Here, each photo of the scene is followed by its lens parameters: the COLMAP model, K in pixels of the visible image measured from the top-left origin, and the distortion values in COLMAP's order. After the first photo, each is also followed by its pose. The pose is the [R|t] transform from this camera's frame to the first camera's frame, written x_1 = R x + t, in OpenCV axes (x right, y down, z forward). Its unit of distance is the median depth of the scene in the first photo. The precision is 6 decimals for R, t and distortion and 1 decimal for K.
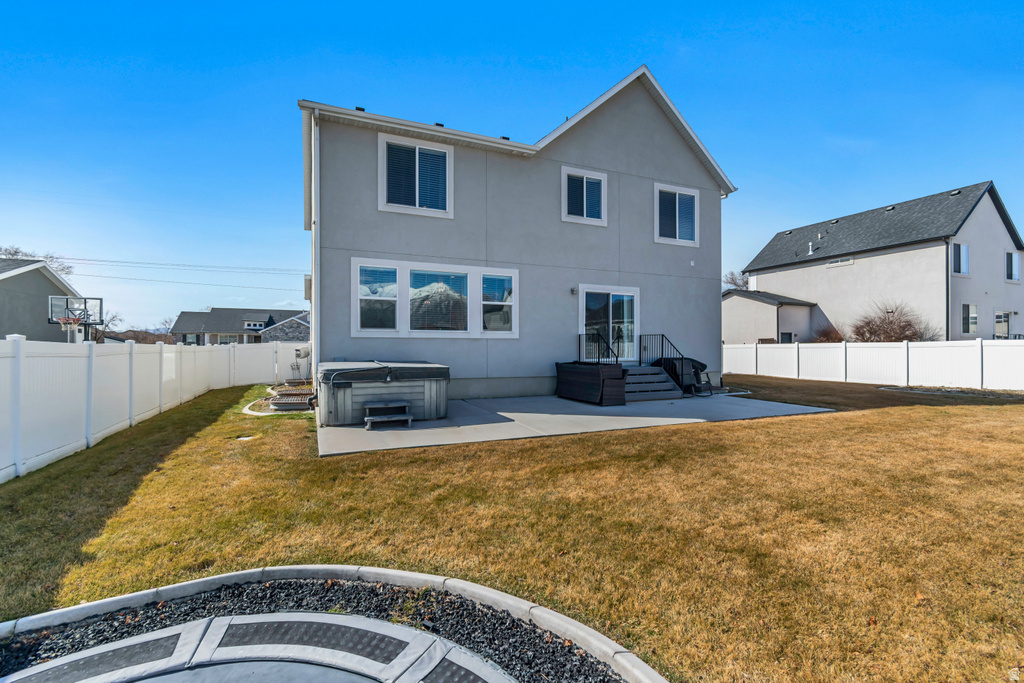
lens RADIAL K [[463.3, 0, 512.0], [0, 463.3, 341.5], [0, 0, 1]] dist [-0.001804, -0.000059]
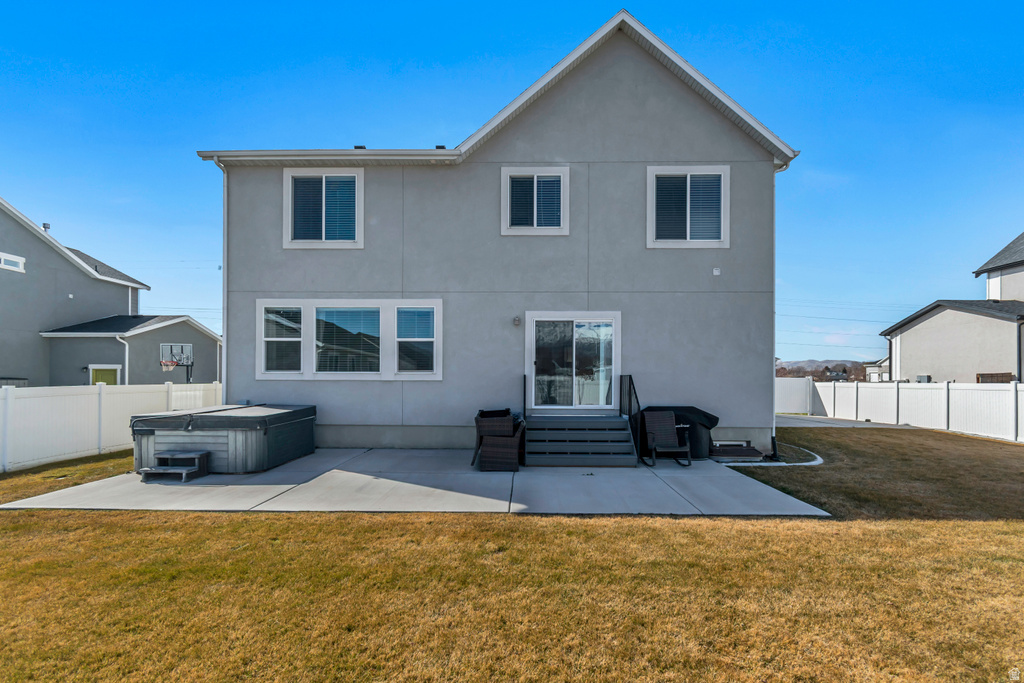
lens RADIAL K [[472.4, 0, 511.9], [0, 472.4, 372.0], [0, 0, 1]] dist [0.001012, 0.000193]
pose [[0.907306, -0.002006, -0.420466, 0.498437], [0.001708, 0.999998, -0.001084, -0.020668], [0.420468, 0.000265, 0.907308, 0.271049]]
